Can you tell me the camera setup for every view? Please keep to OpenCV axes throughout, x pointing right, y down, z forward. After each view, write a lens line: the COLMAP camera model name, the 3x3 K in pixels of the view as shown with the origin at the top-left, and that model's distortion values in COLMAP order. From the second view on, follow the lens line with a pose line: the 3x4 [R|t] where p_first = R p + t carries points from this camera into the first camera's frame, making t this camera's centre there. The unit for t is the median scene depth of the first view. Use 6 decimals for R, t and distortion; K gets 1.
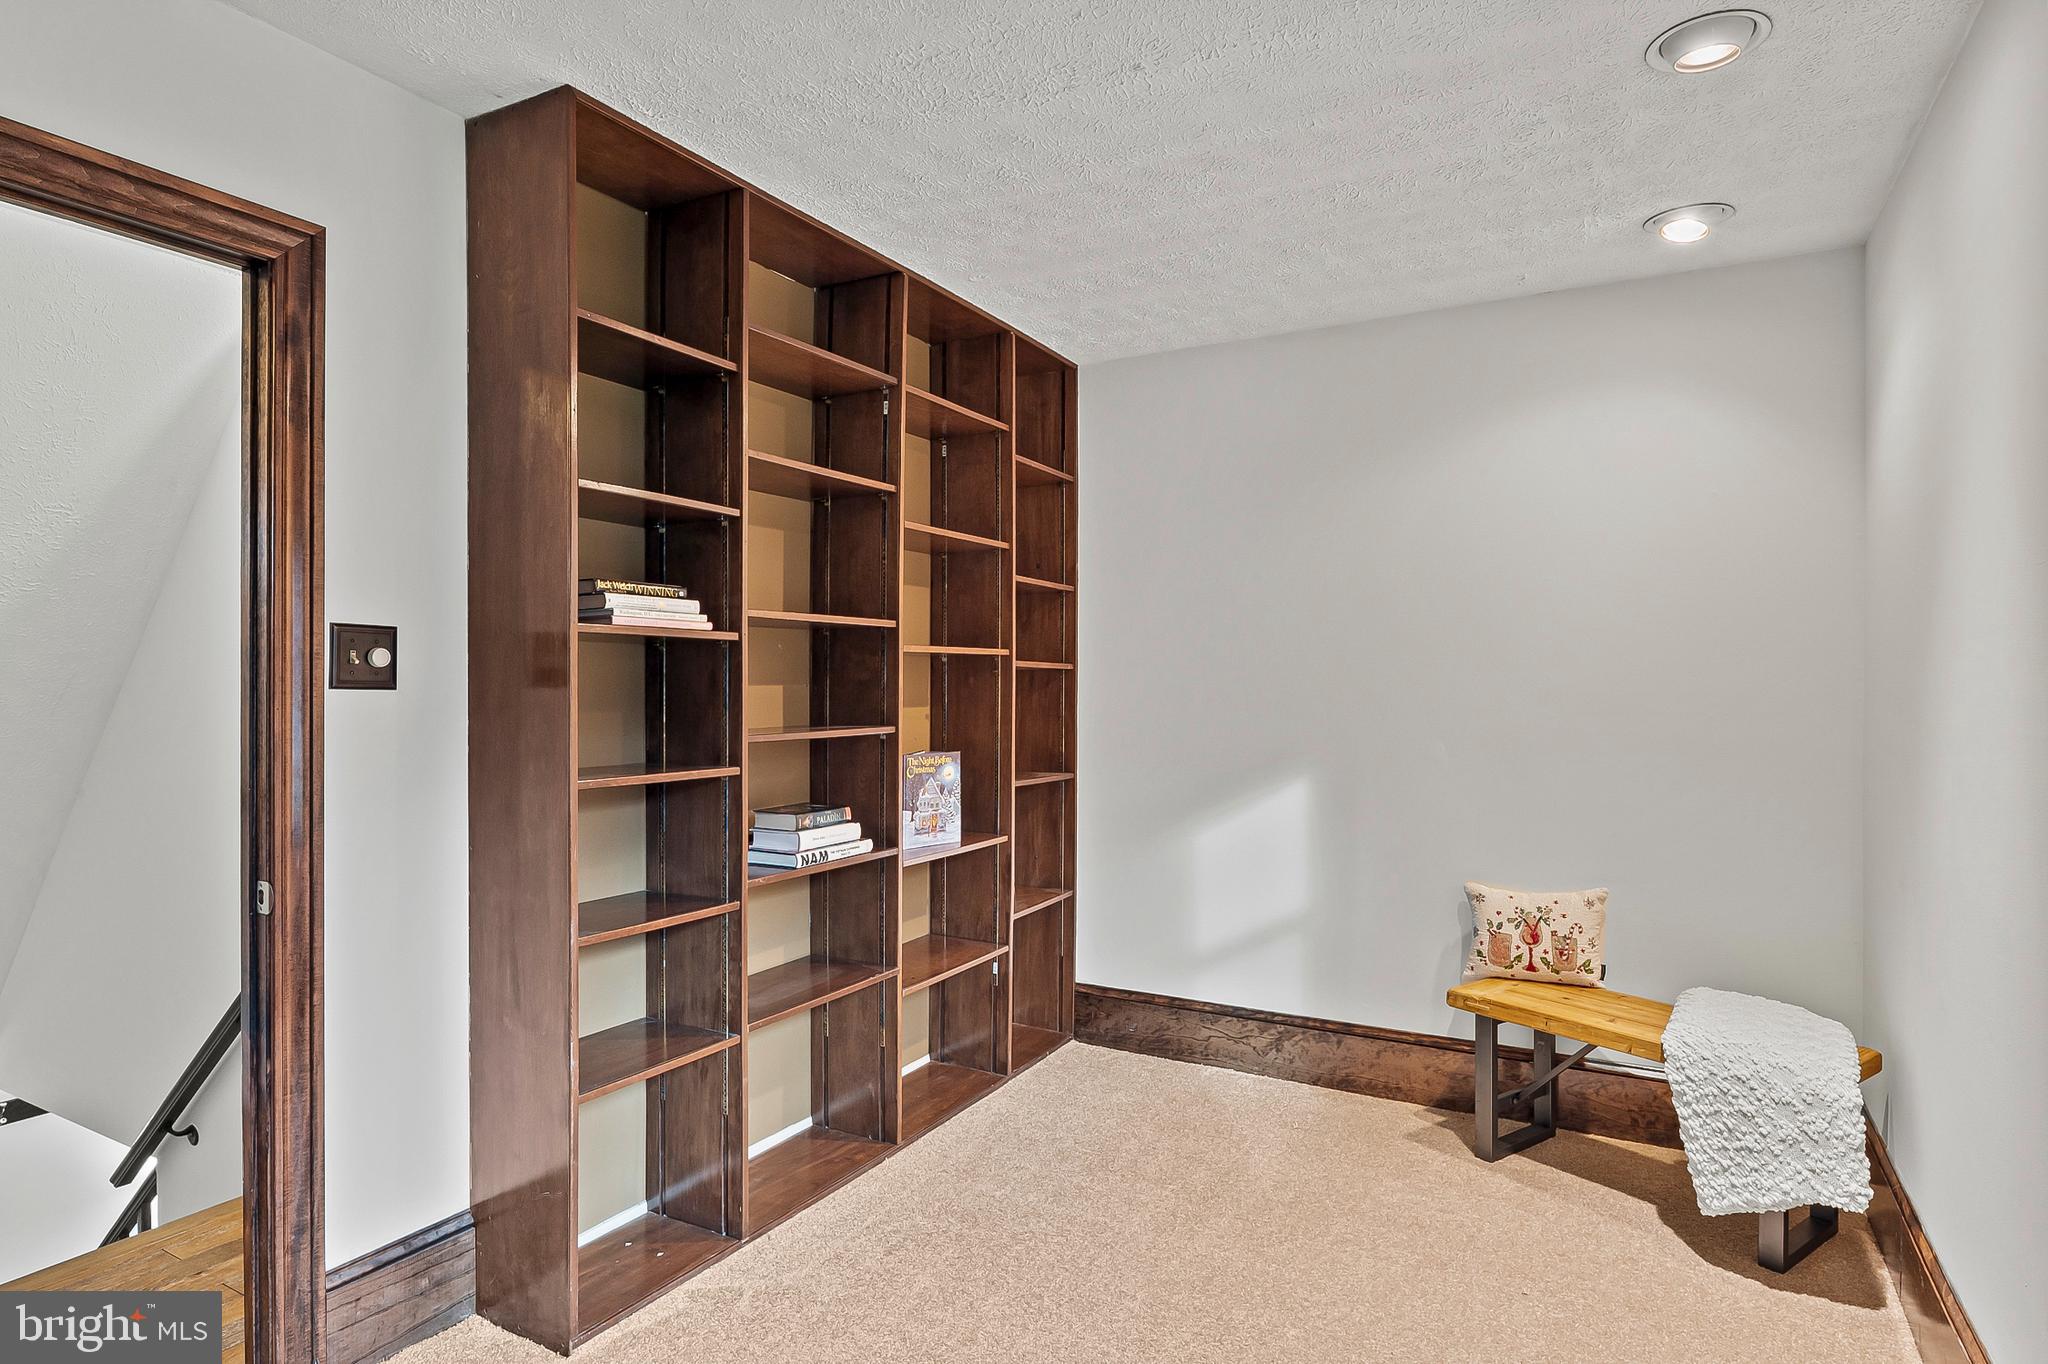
lens RADIAL K [[1118.0, 0, 1025.0], [0, 1118.0, 684.3], [0, 0, 1]] dist [-0.001017, 0.000180]
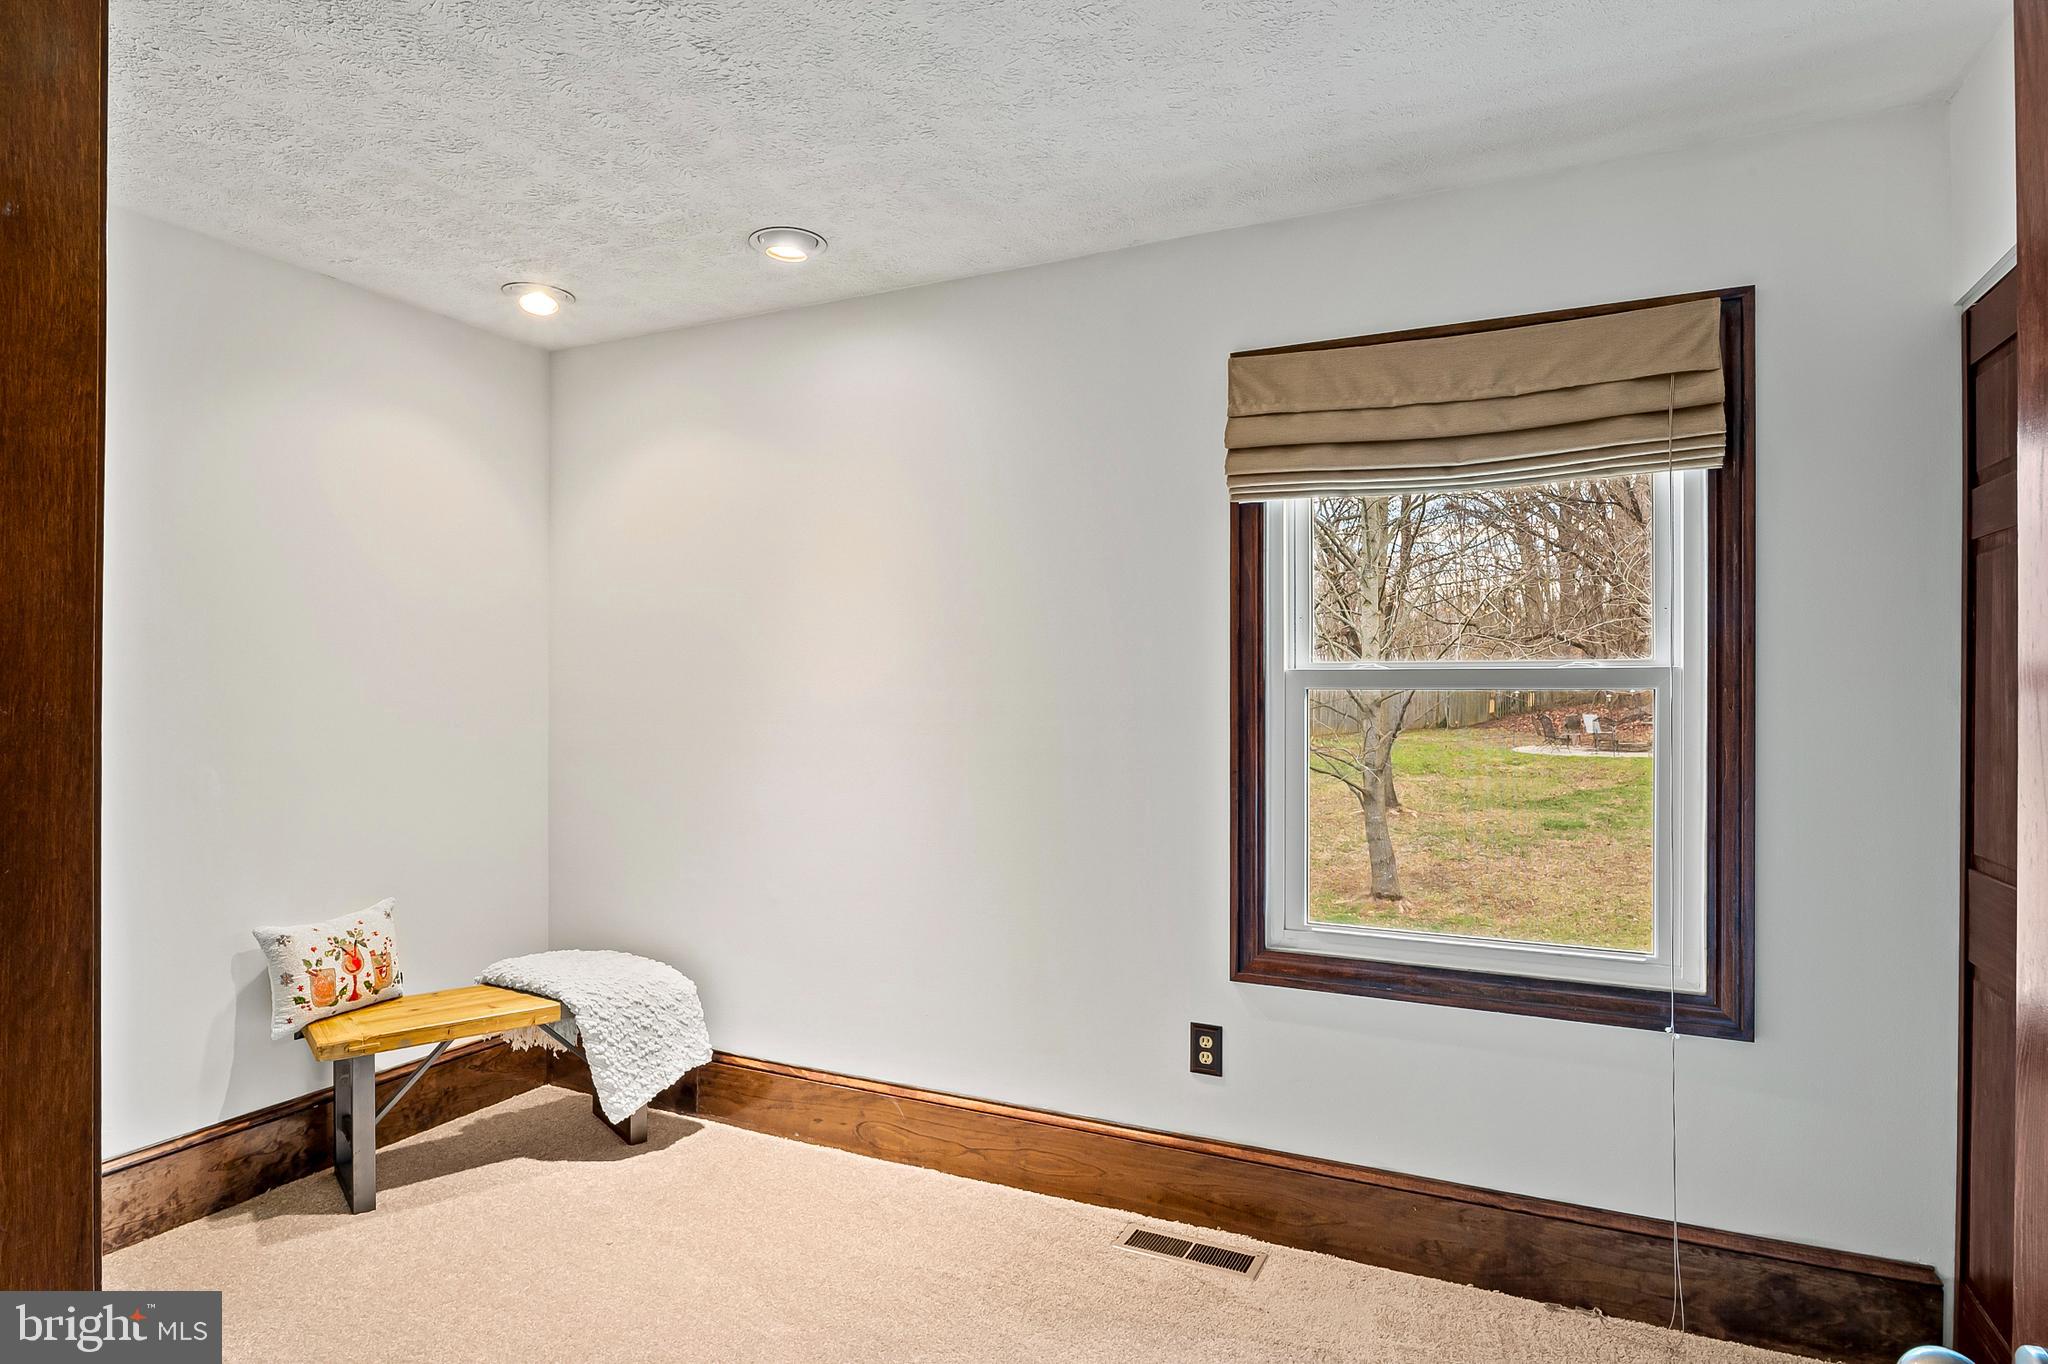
lens RADIAL K [[1118.0, 0, 1025.1], [0, 1118.0, 685.6], [0, 0, 1]] dist [-0.001017, 0.000180]
pose [[-0.063079, 0.001095, 0.998008, -0.525348], [-0.004200, 0.999990, -0.001363, -0.009958], [-0.998000, -0.004278, -0.063074, 0.495704]]
